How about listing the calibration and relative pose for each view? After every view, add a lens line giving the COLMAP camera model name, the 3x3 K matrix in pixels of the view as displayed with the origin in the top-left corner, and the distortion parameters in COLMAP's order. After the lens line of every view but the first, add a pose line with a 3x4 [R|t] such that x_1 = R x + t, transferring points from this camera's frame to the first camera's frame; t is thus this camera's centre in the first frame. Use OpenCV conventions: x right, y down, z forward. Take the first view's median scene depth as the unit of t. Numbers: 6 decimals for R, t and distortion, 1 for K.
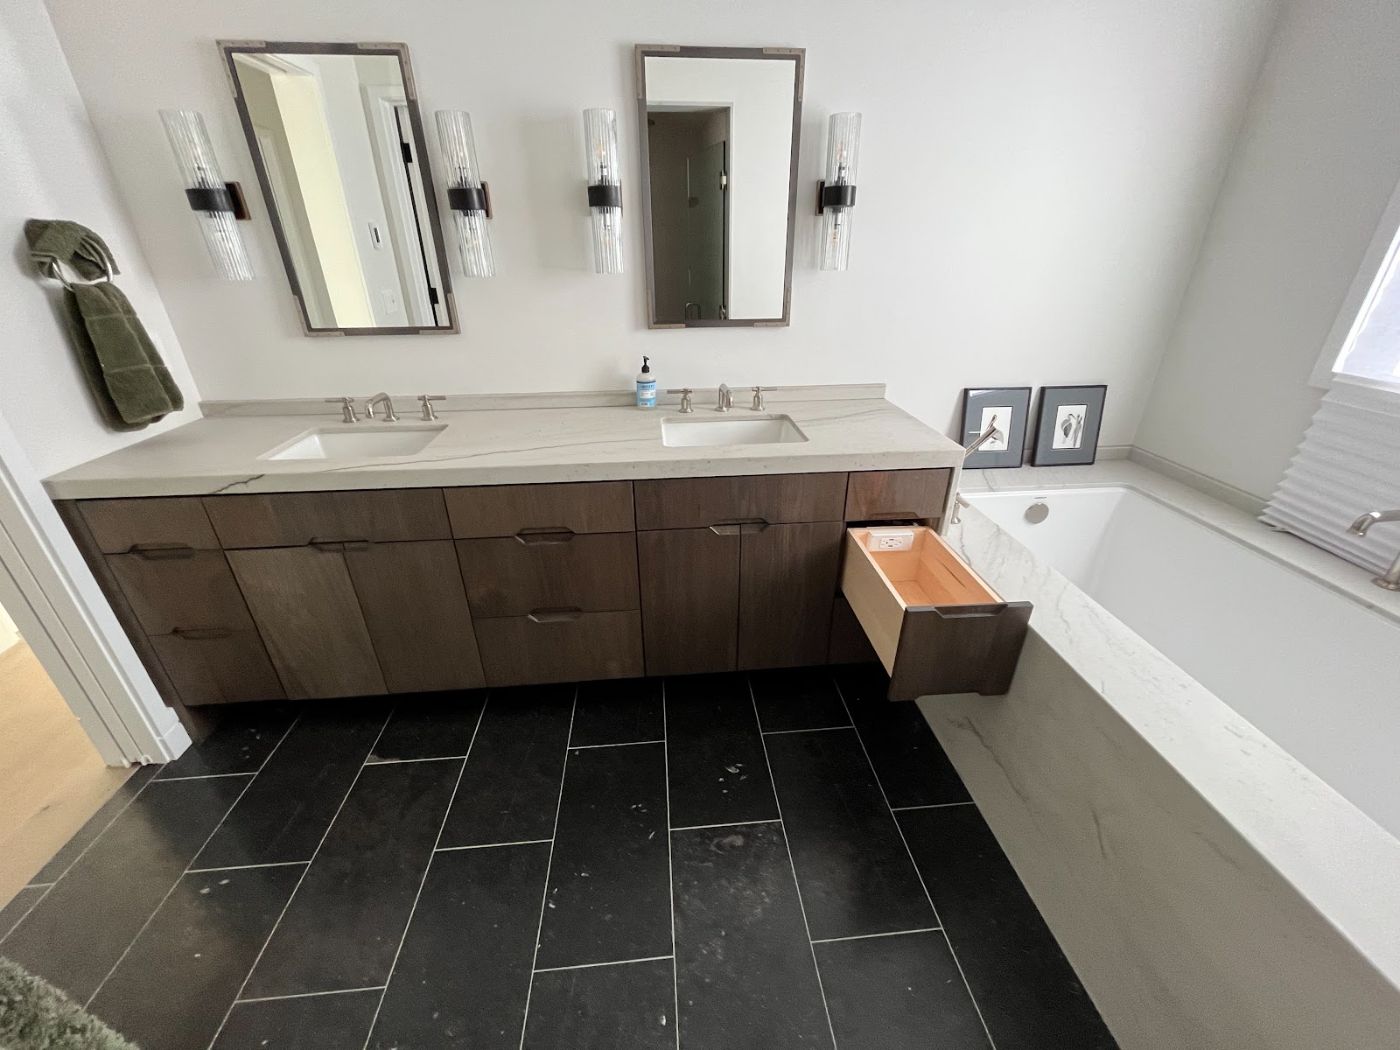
lens RADIAL K [[569.6, 0, 702.7], [0, 569.6, 524.8], [0, 0, 1]] dist [-0.001911, -0.000485]
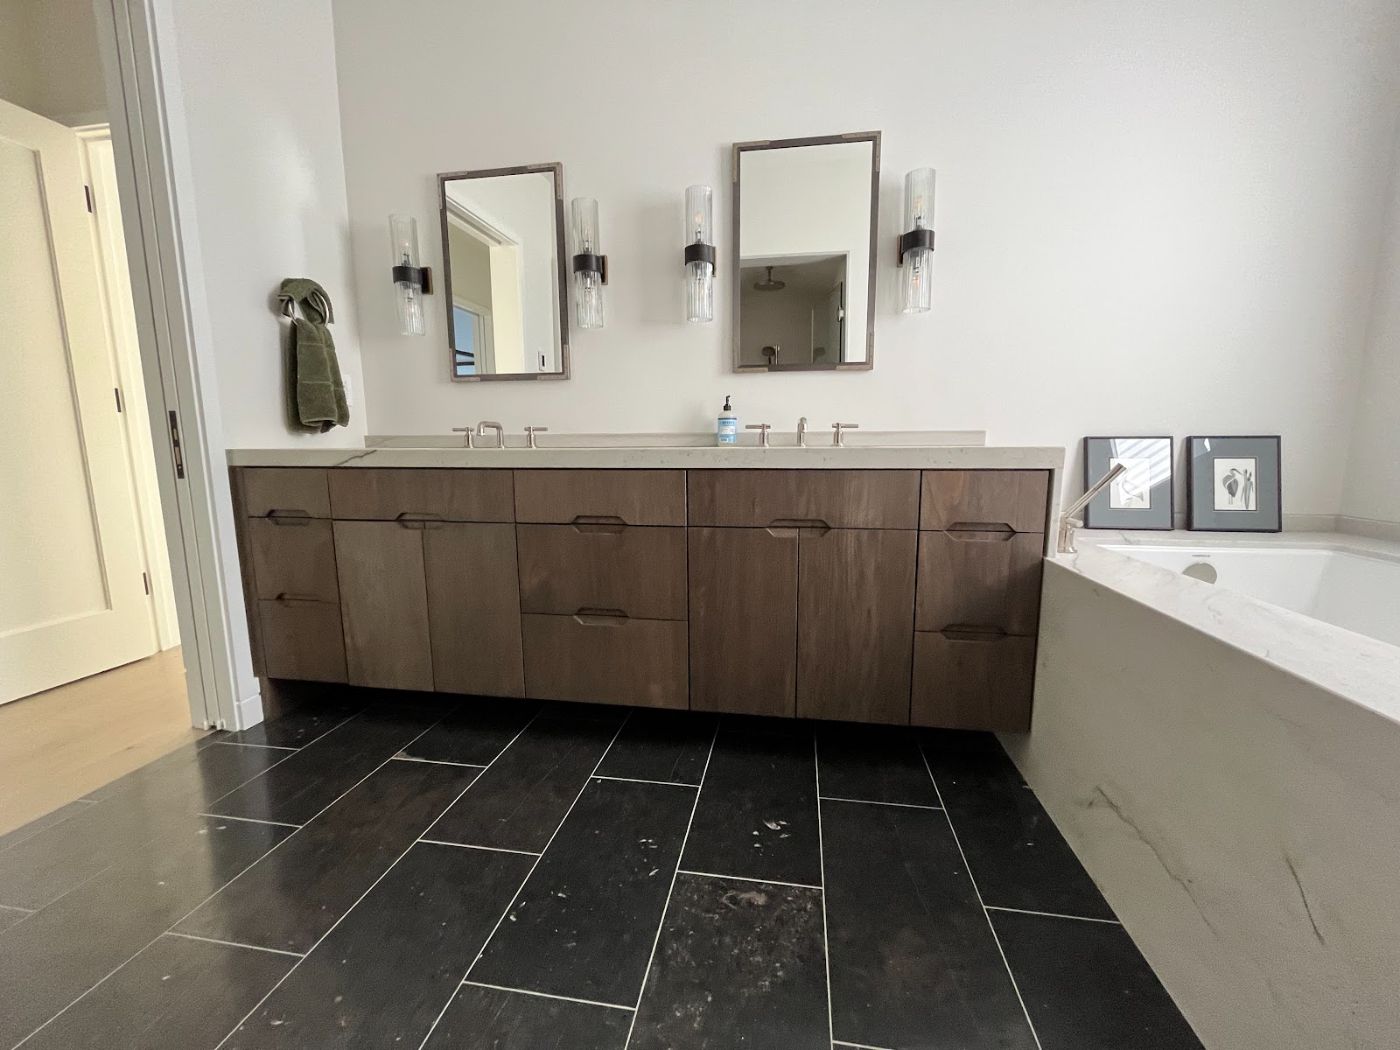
lens RADIAL K [[569.6, 0, 702.6], [0, 569.6, 524.7], [0, 0, 1]] dist [-0.001911, -0.000485]
pose [[0.967145, 0.034548, -0.251867, 0.145643], [-0.110943, 0.948764, -0.295869, 0.281681], [0.228741, 0.314091, 0.921425, 0.114070]]
